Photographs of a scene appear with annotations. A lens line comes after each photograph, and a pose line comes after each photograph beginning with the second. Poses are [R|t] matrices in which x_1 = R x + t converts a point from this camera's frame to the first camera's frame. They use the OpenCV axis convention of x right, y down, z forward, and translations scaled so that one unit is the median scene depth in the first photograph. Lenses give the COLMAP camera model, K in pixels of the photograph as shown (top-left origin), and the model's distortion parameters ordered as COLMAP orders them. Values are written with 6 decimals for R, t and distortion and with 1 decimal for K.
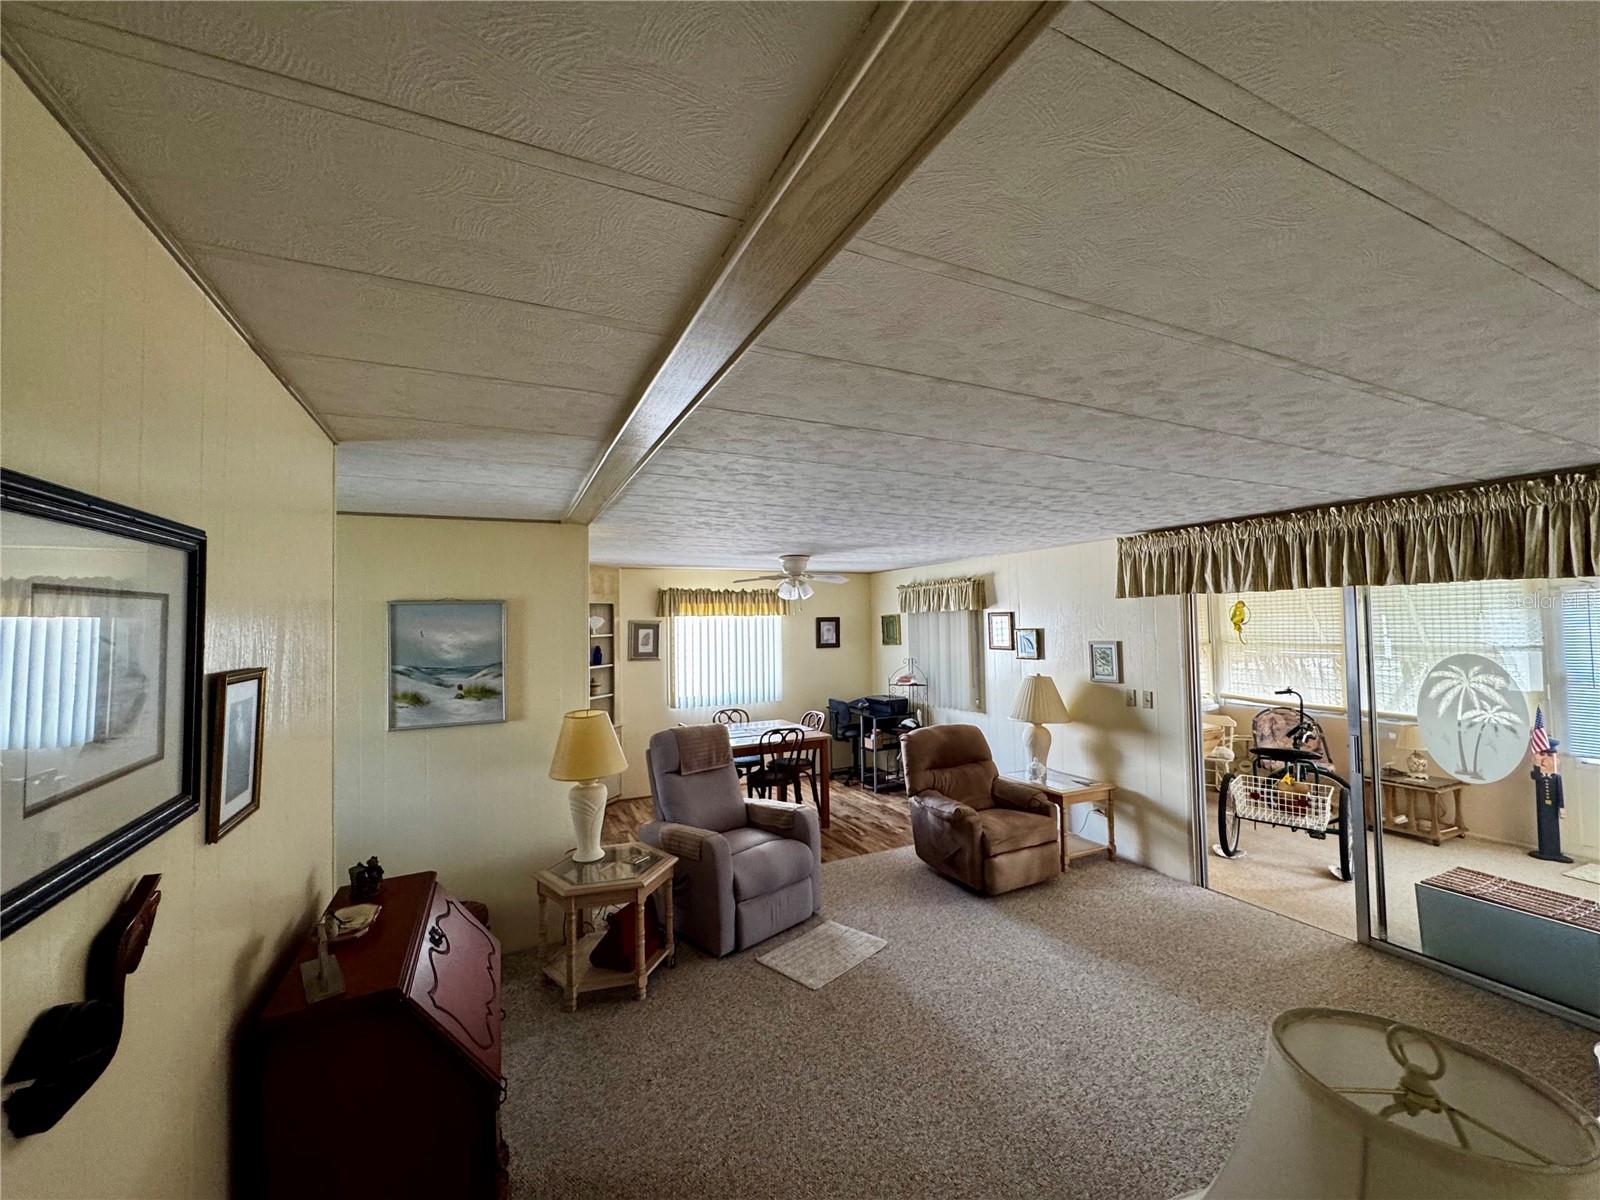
lens RADIAL K [[647.7, 0, 799.2], [0, 647.7, 594.8], [0, 0, 1]] dist [-0.000714, 0.000052]
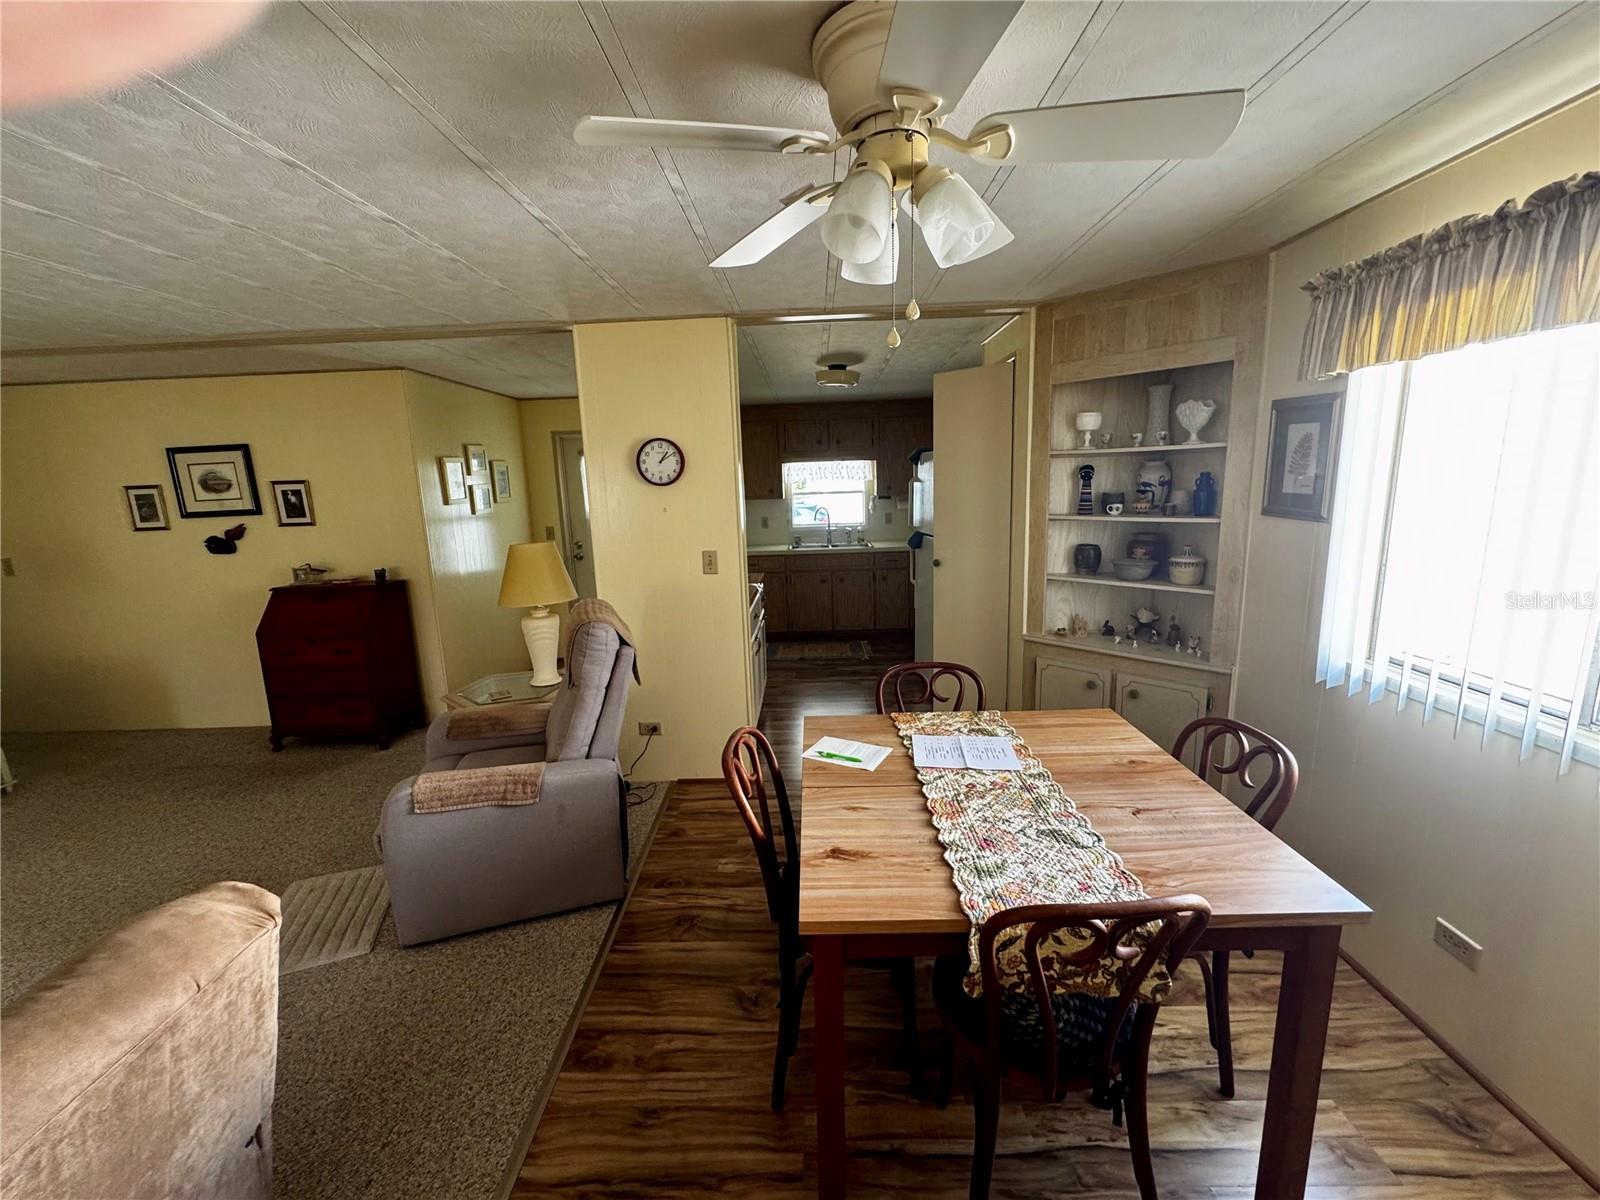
lens RADIAL K [[639.2, 0, 799.8], [0, 639.2, 597.3], [0, 0, 1]] dist [-0.004486, -0.000083]
pose [[-0.448032, 0.193526, -0.872820, 0.334538], [0.077846, 0.981026, 0.177559, 0.116533], [0.890622, 0.011606, -0.454596, 1.705065]]
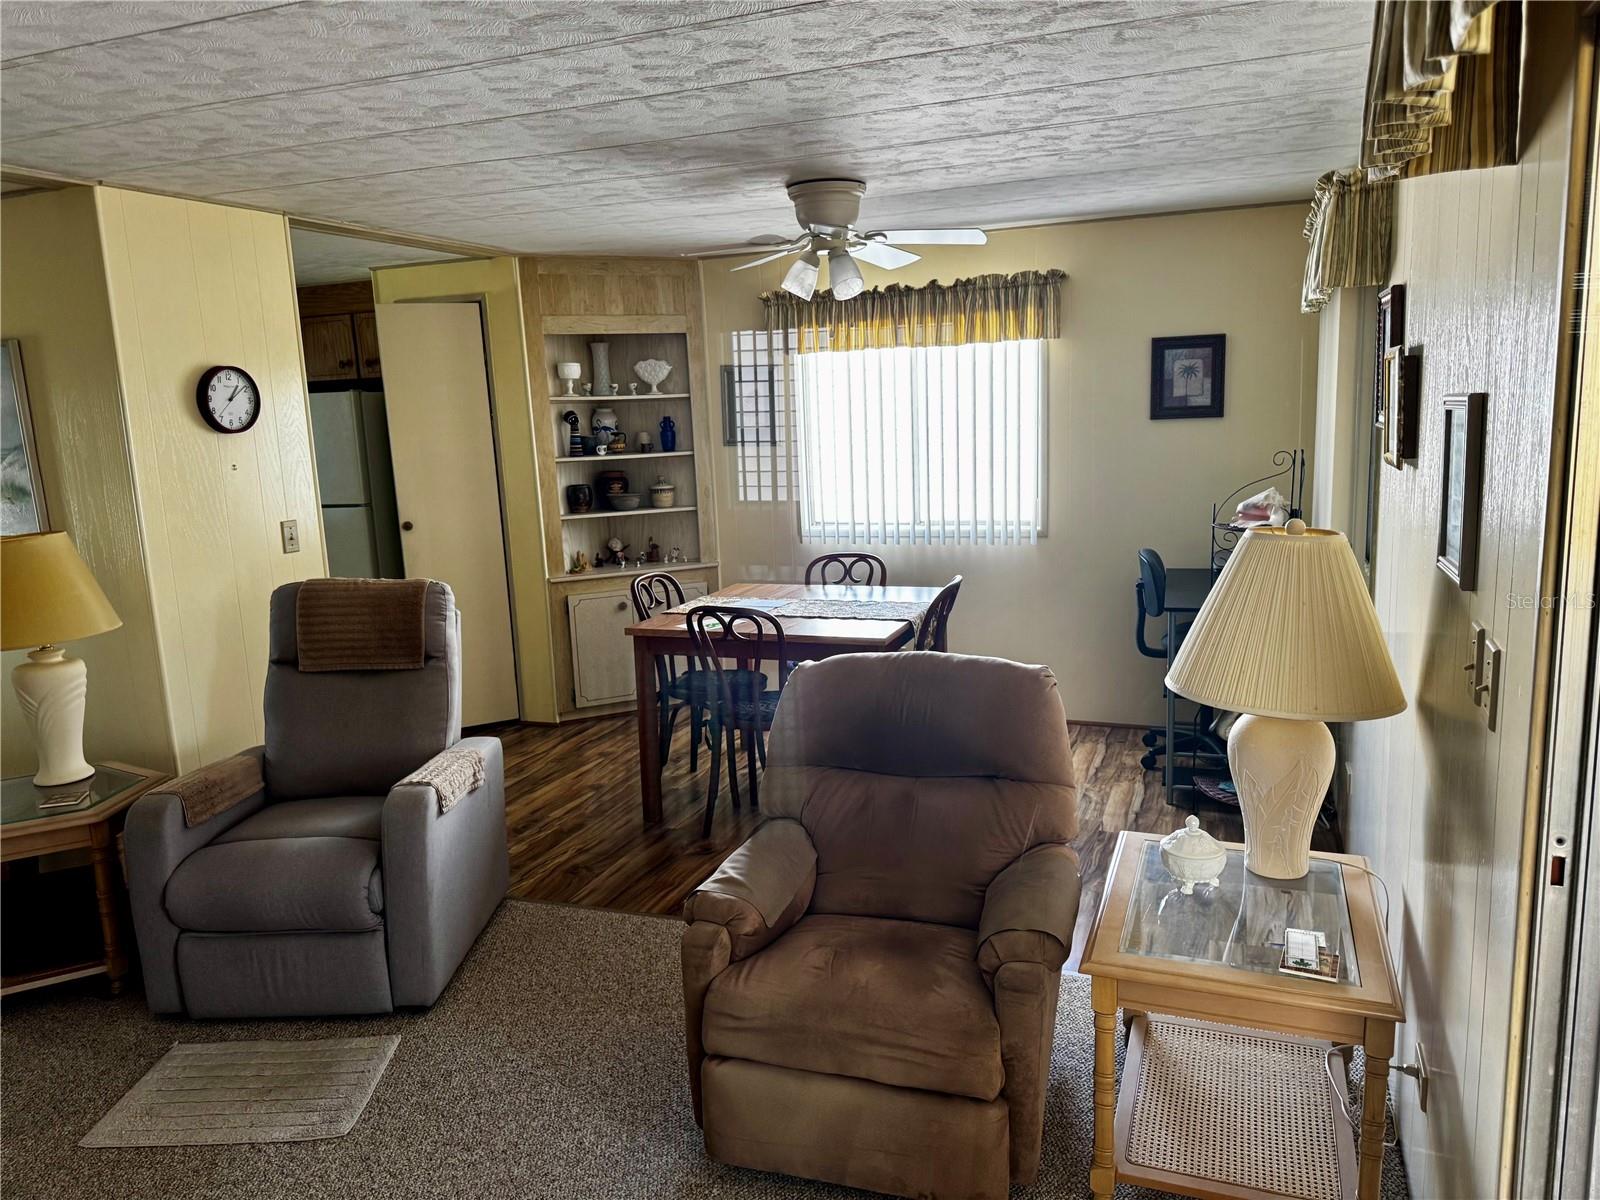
lens RADIAL K [[1129.8, 0, 798.8], [0, 1129.8, 601.0], [0, 0, 1]] dist [0.140198, -0.209401]
pose [[0.688954, 0.117293, -0.715251, 0.812718], [0.058944, 0.974483, 0.216582, 0.056320], [0.722404, -0.191375, 0.664461, 0.765700]]
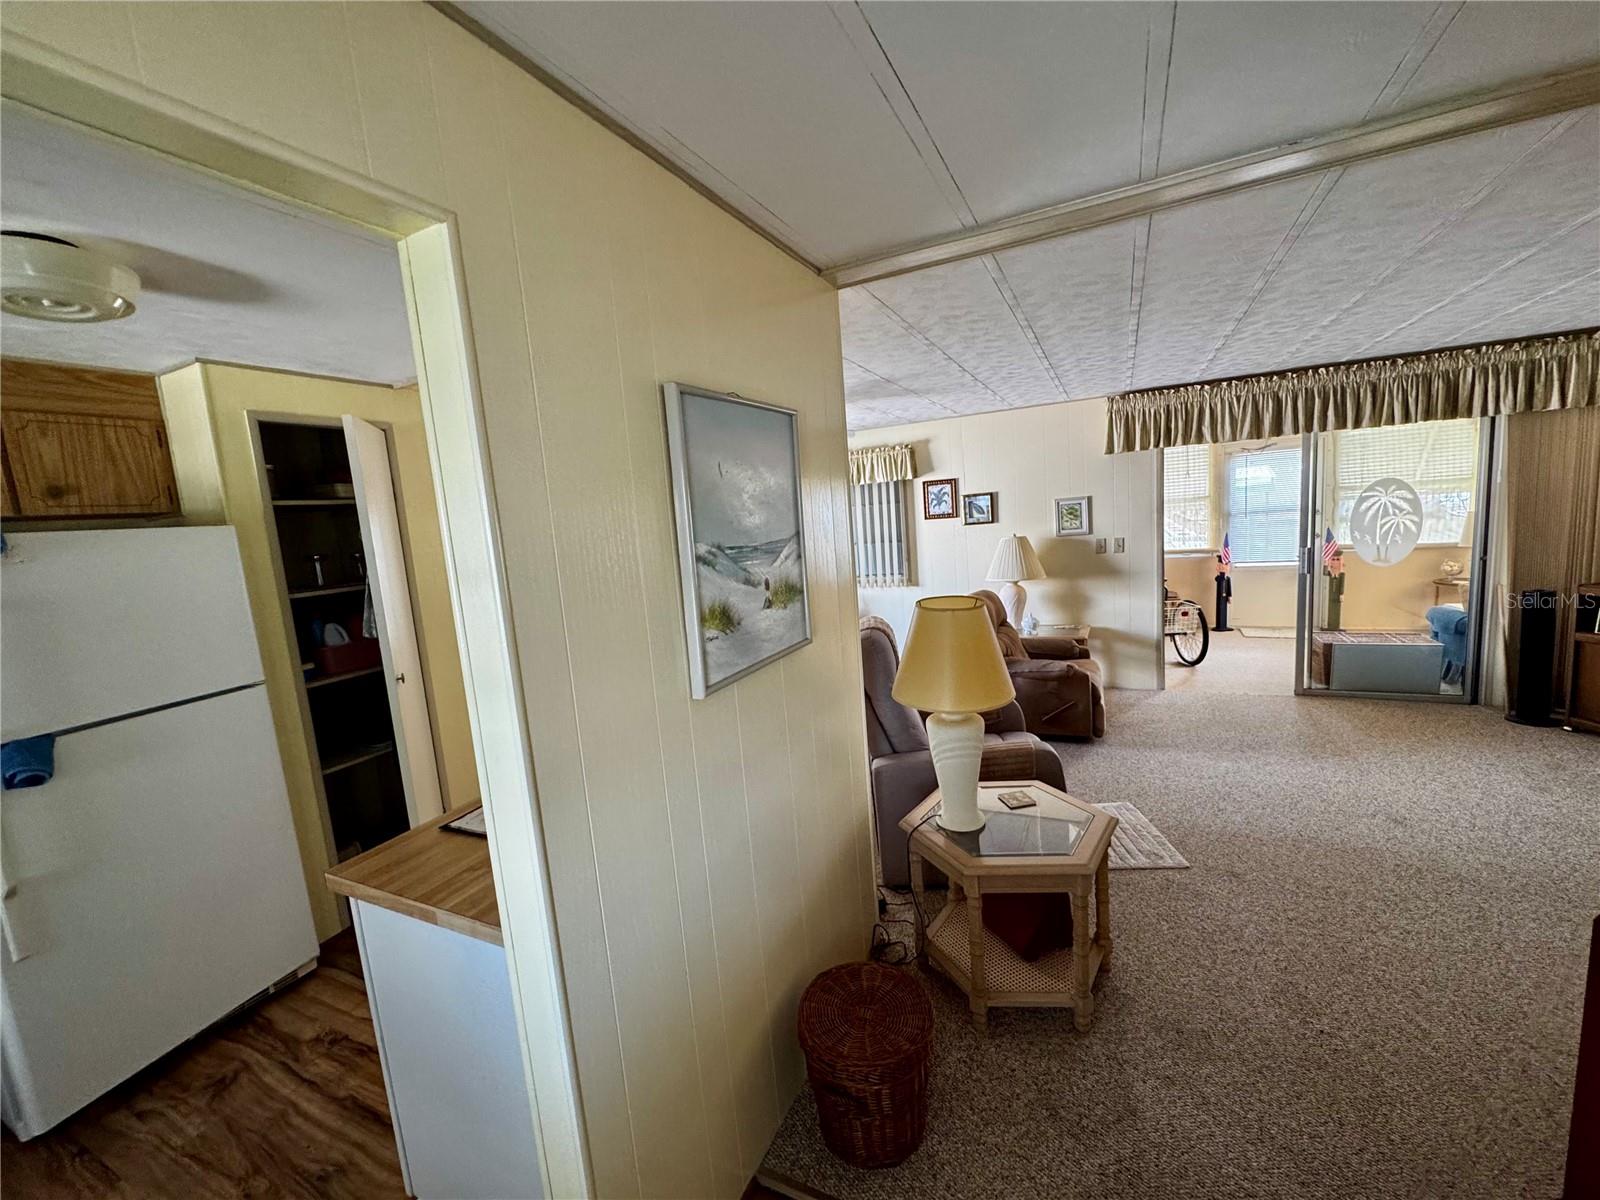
lens RADIAL K [[643.8, 0, 800.0], [0, 643.8, 600.0], [0, 0, 1]] dist [-0.002775, -0.000349]
pose [[0.781783, -0.125497, 0.610791, -0.760517], [0.037663, 0.987253, 0.154640, 0.076565], [-0.622412, -0.097890, 0.776544, 0.580391]]
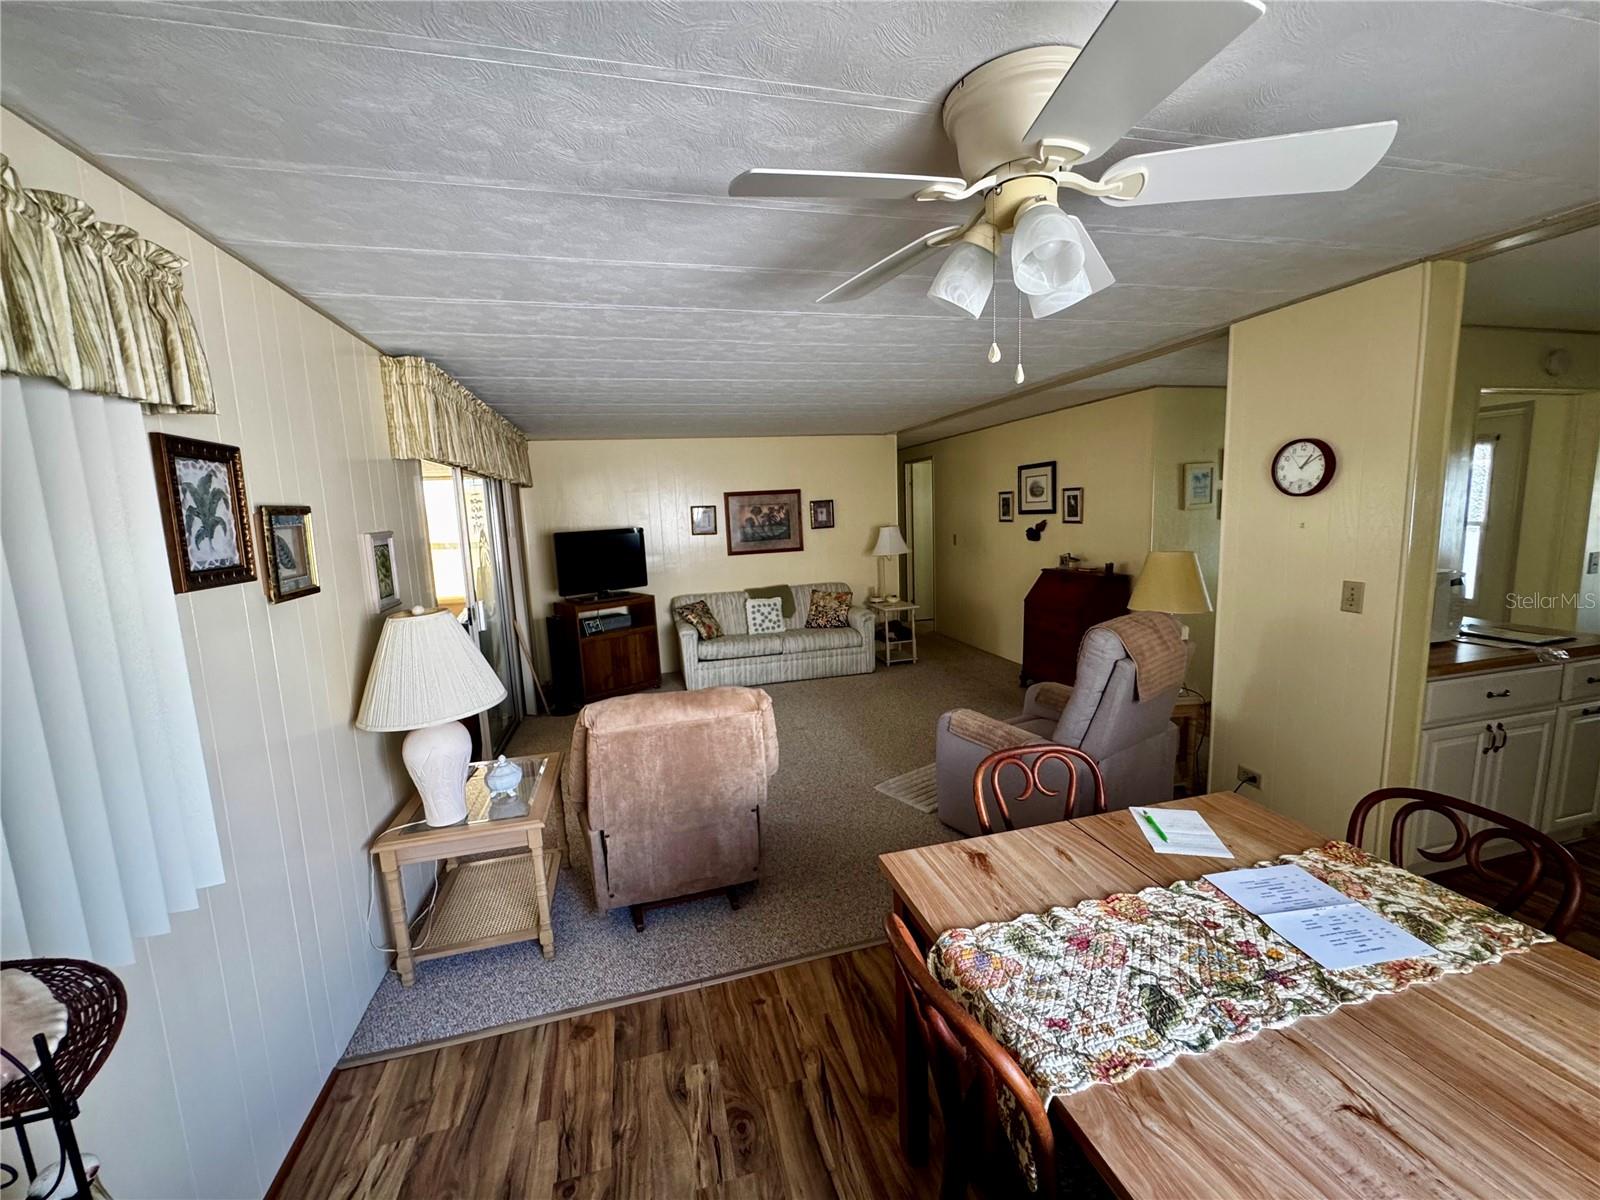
lens RADIAL K [[643.8, 0, 800.0], [0, 643.8, 600.0], [0, 0, 1]] dist [-0.002775, -0.000349]
pose [[-0.981113, 0.028019, 0.191398, 0.045741], [0.047199, 0.994223, 0.096398, 0.127450], [-0.187591, 0.103611, -0.976767, 1.964045]]
